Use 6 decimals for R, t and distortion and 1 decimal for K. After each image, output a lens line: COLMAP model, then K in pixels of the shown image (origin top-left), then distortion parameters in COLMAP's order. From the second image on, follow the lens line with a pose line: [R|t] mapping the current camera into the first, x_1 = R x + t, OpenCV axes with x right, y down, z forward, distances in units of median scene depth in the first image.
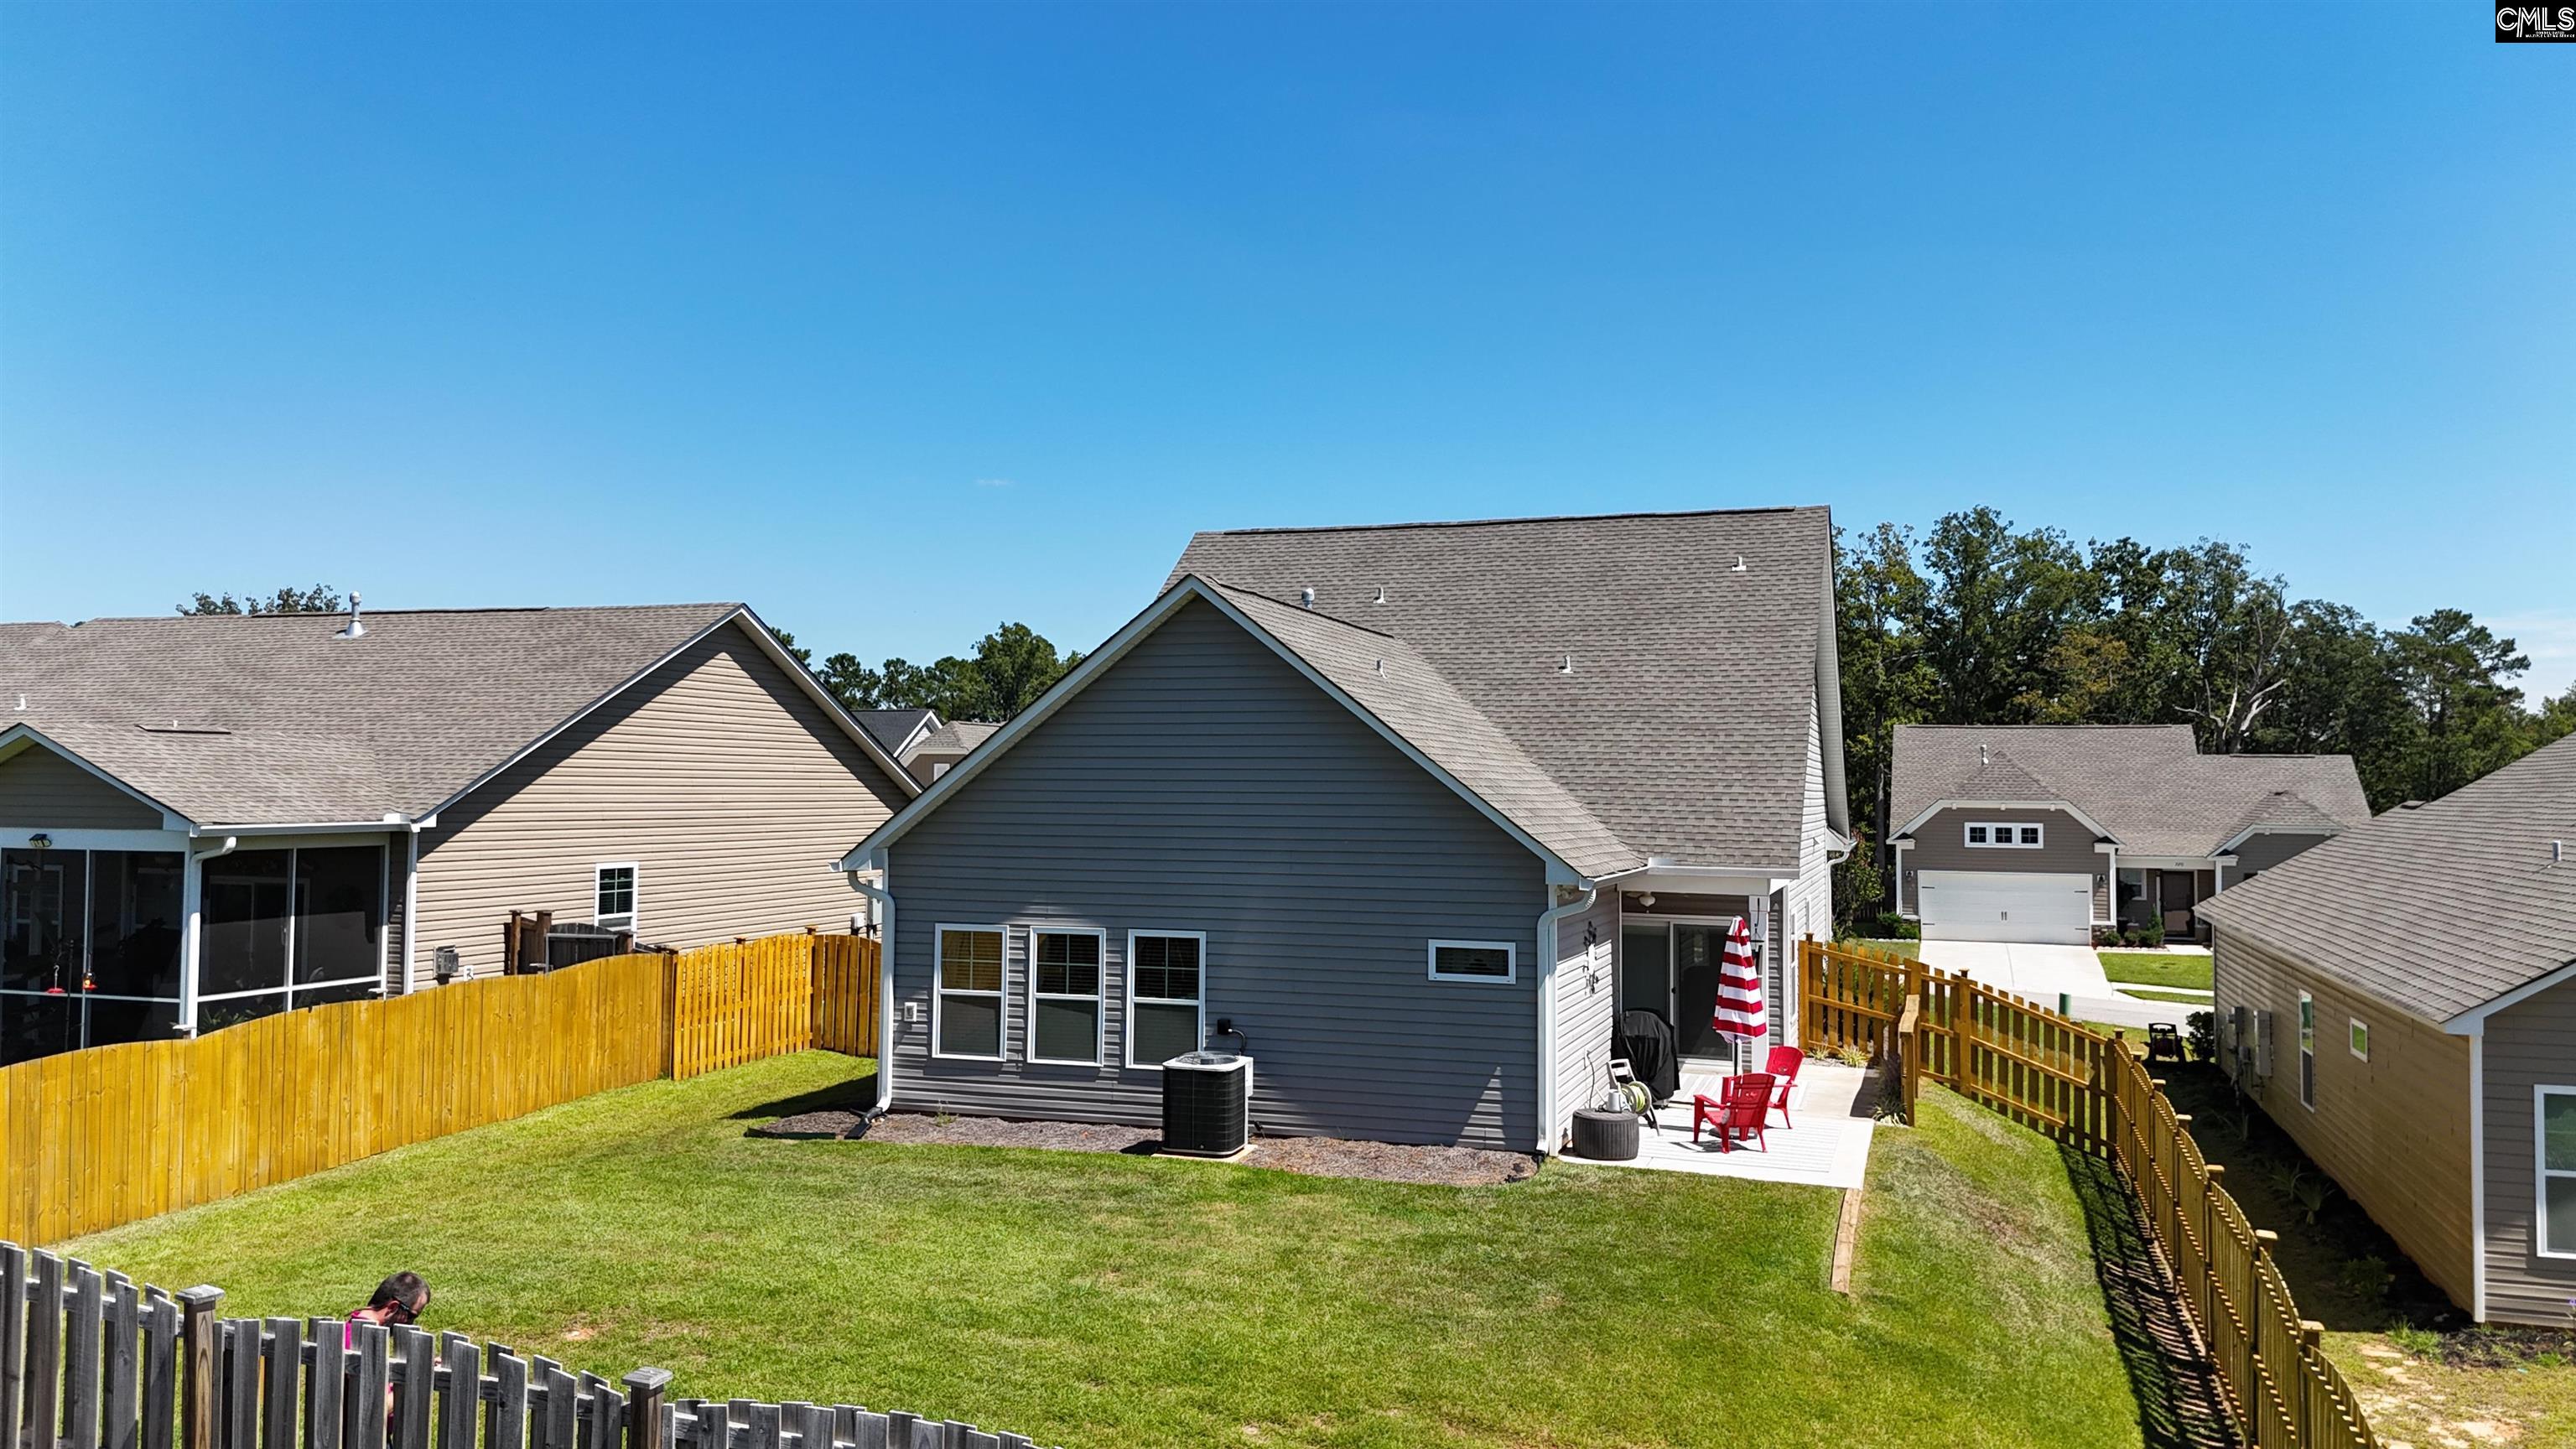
lens RADIAL K [[1882.2, 0, 1288.0], [0, 1882.2, 724.5], [0, 0, 1]] dist [0.090838, -0.122668]
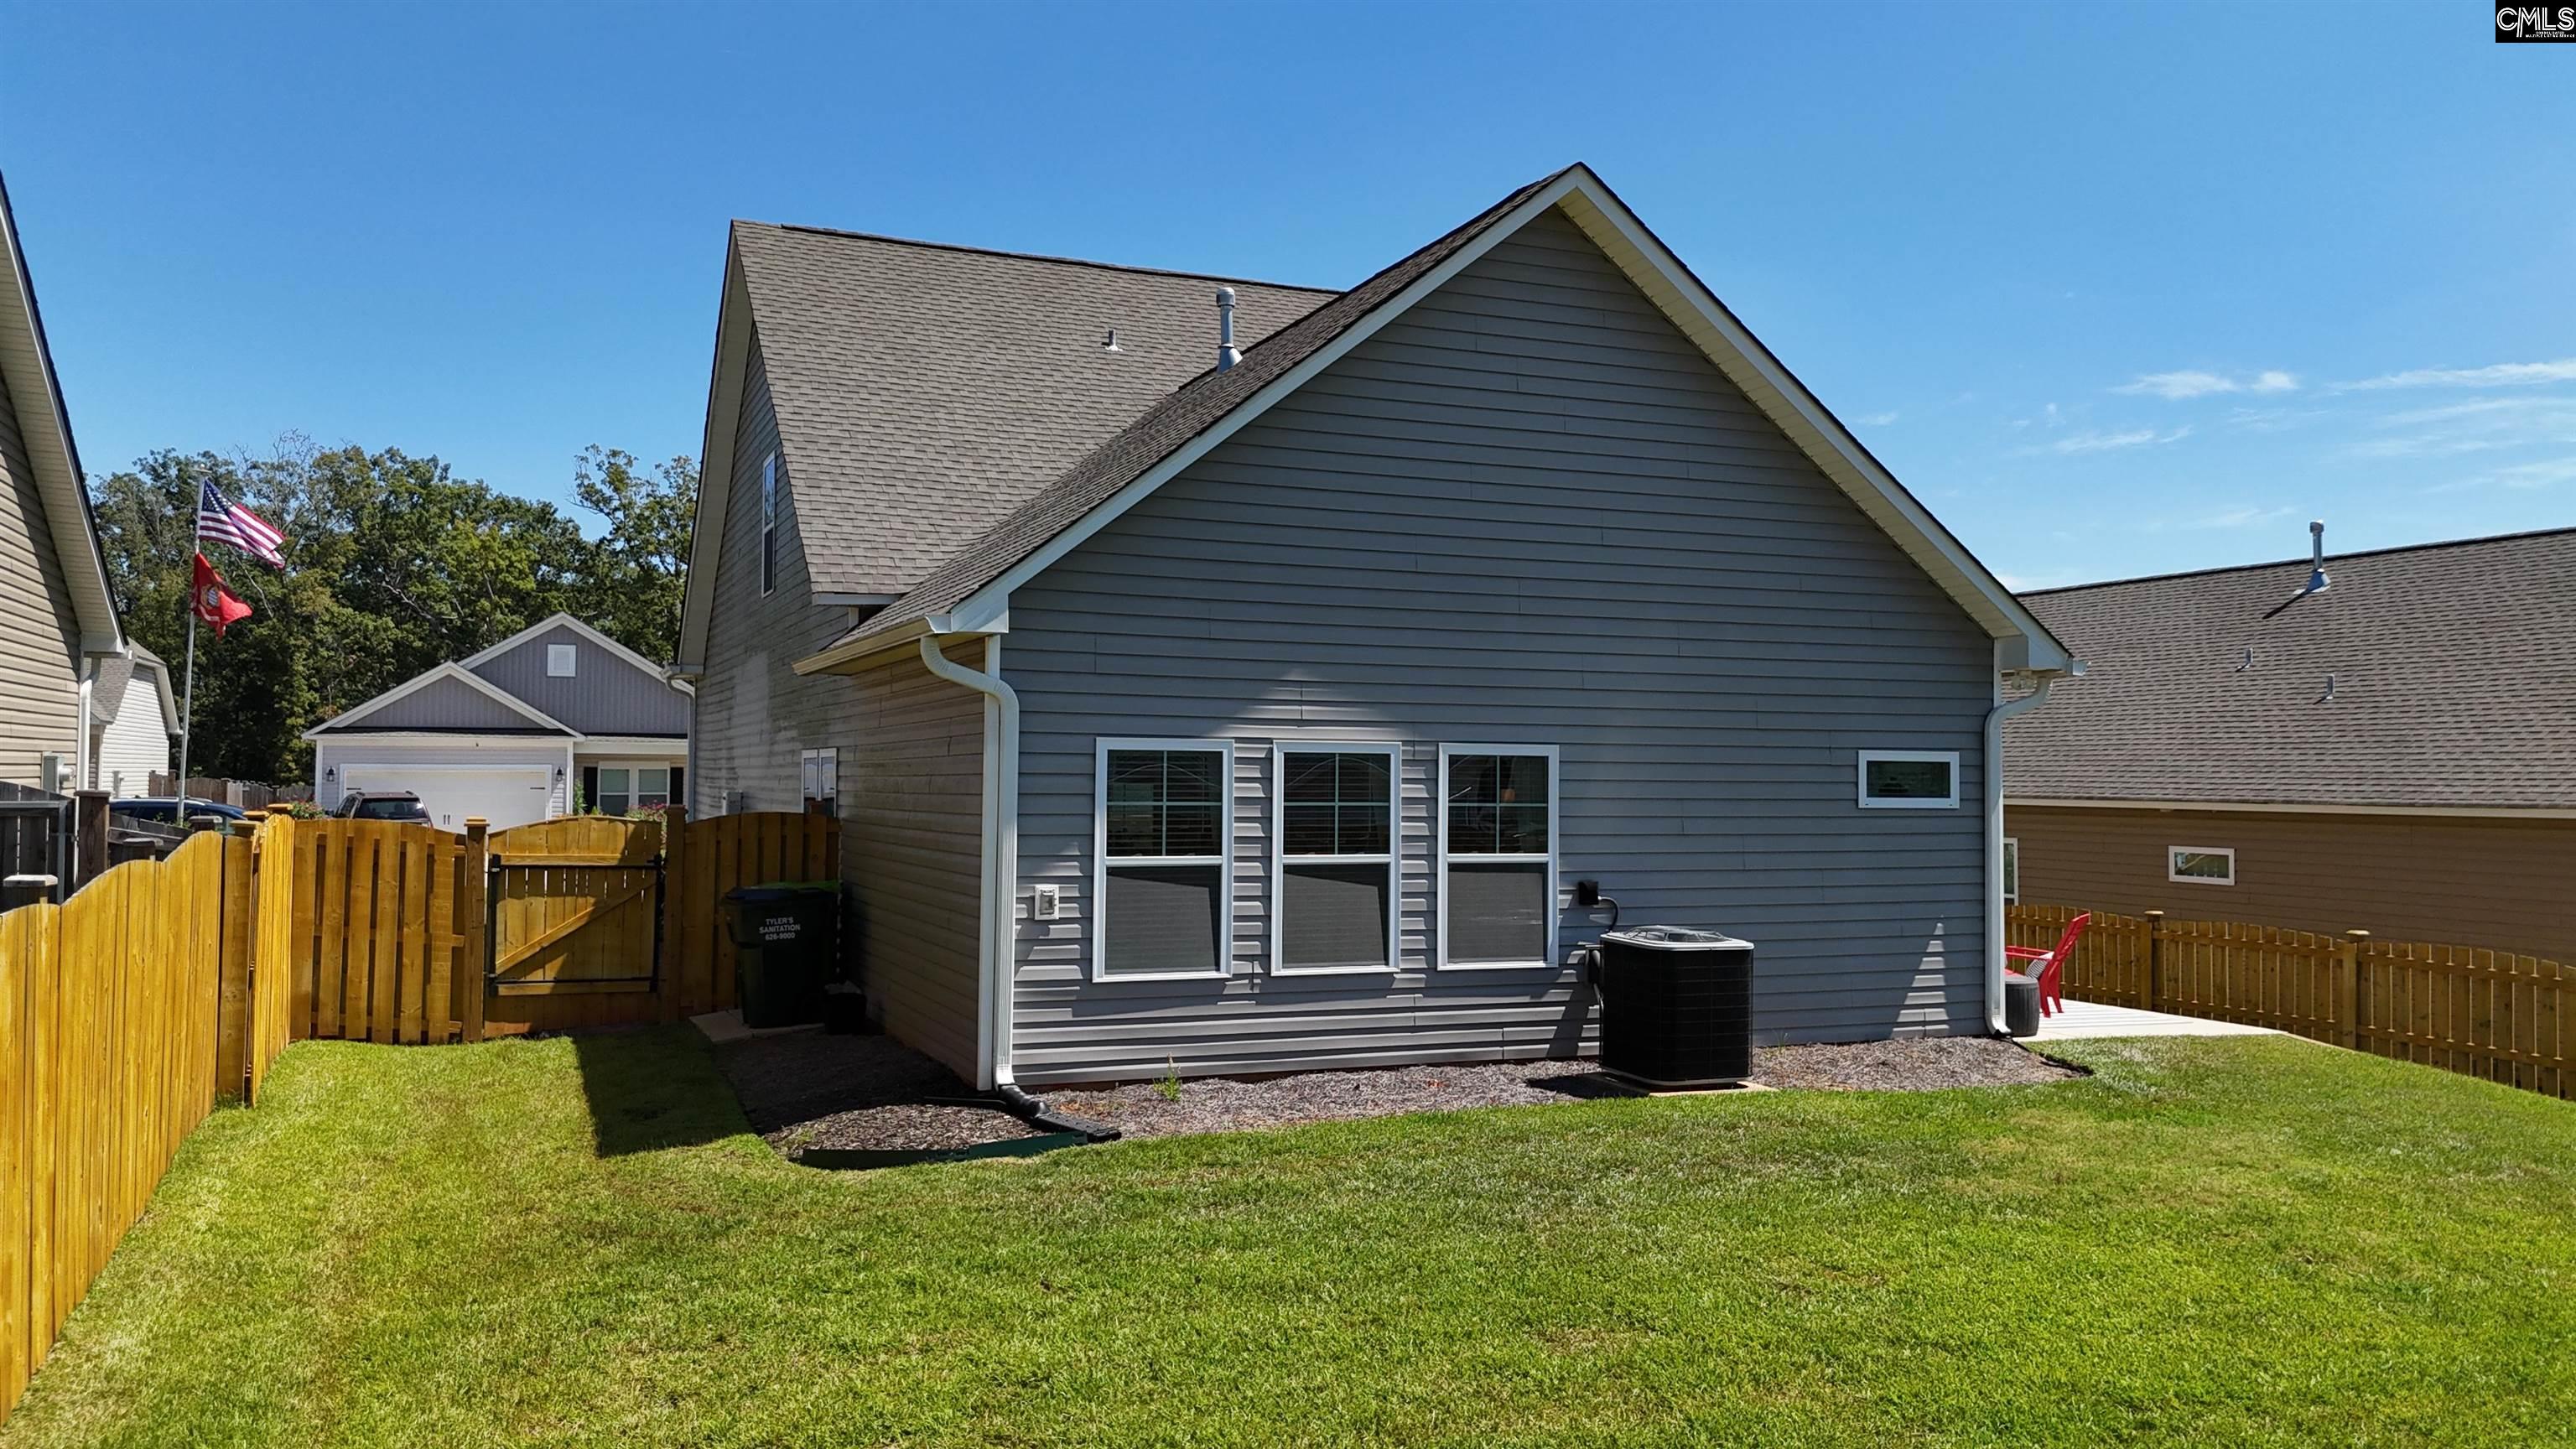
lens RADIAL K [[1886.0, 0, 1294.6], [0, 1886.0, 733.7], [0, 0, 1]] dist [0.071681, -0.059833]
pose [[0.760330, 0.008138, 0.649486, -0.493391], [-0.032284, 0.999159, 0.025275, 0.088391], [-0.648735, -0.040185, 0.759953, 0.549010]]
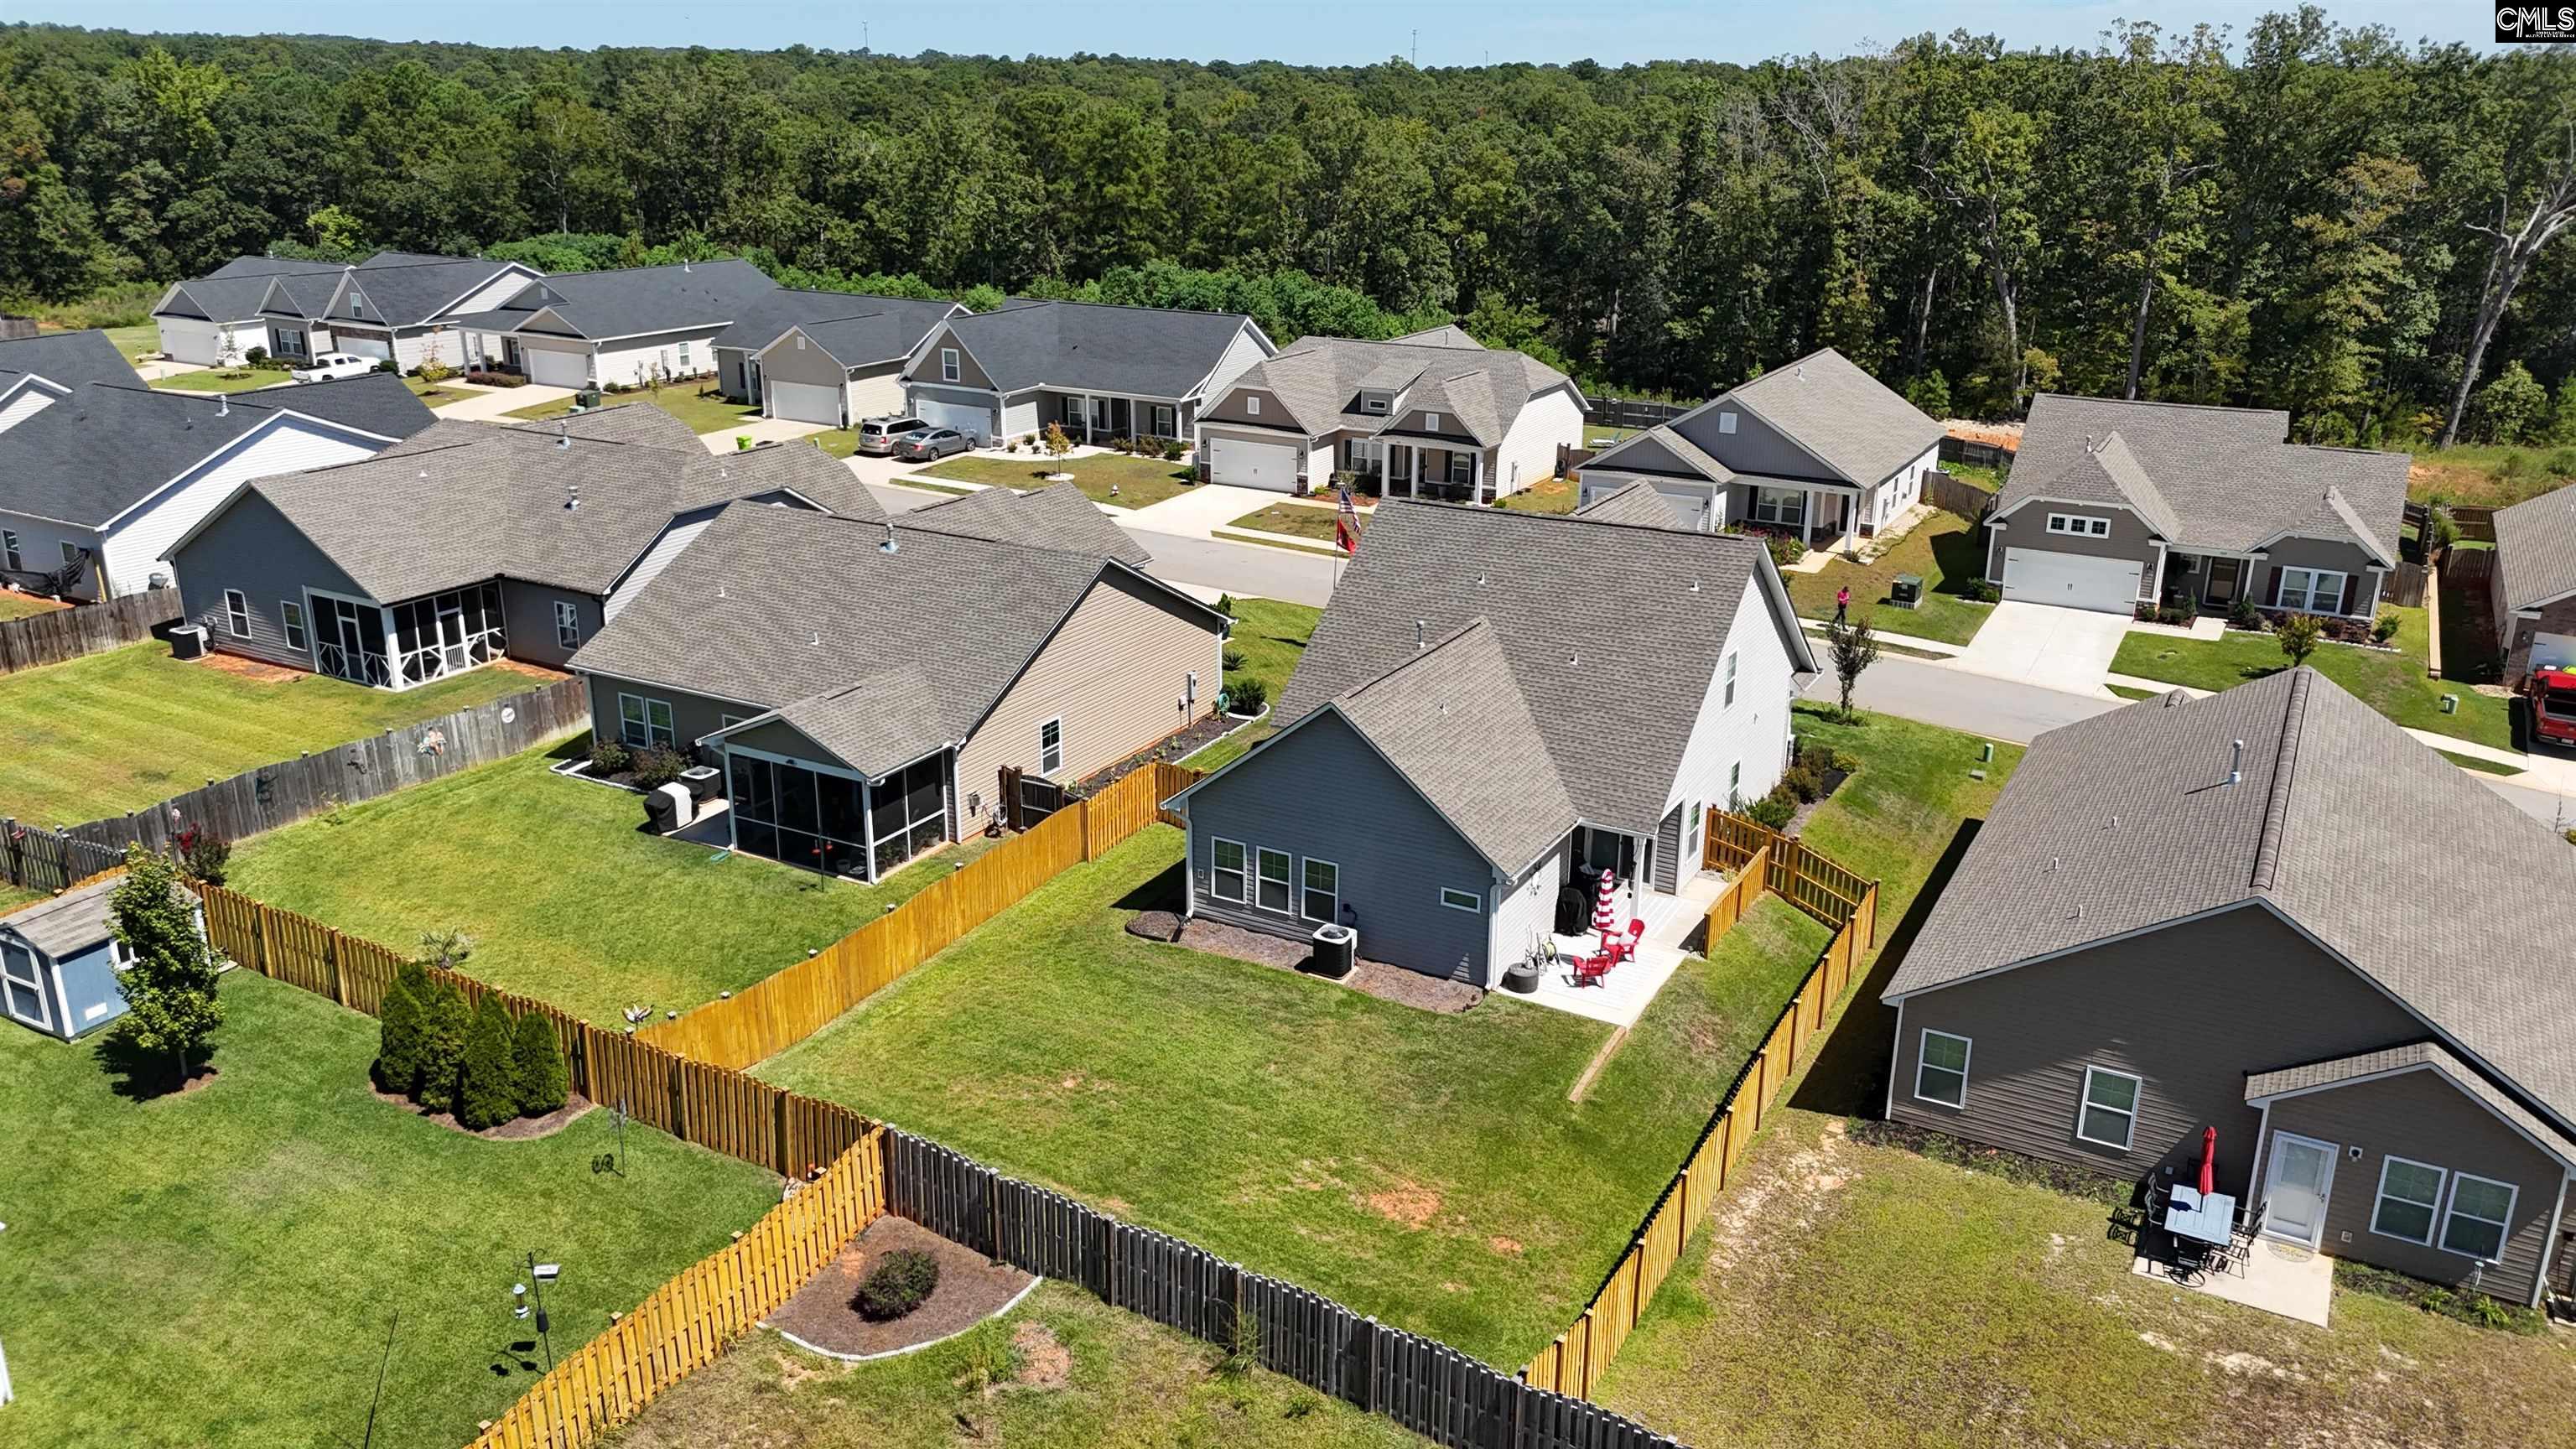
lens RADIAL K [[1855.4, 0, 1288.0], [0, 1855.4, 724.5], [0, 0, 1]] dist [0.092894, -0.111065]
pose [[0.983244, 0.055039, -0.173785, 0.229629], [0.009680, 0.936222, 0.351276, -0.696031], [0.182035, -0.347072, 0.920002, -0.759304]]
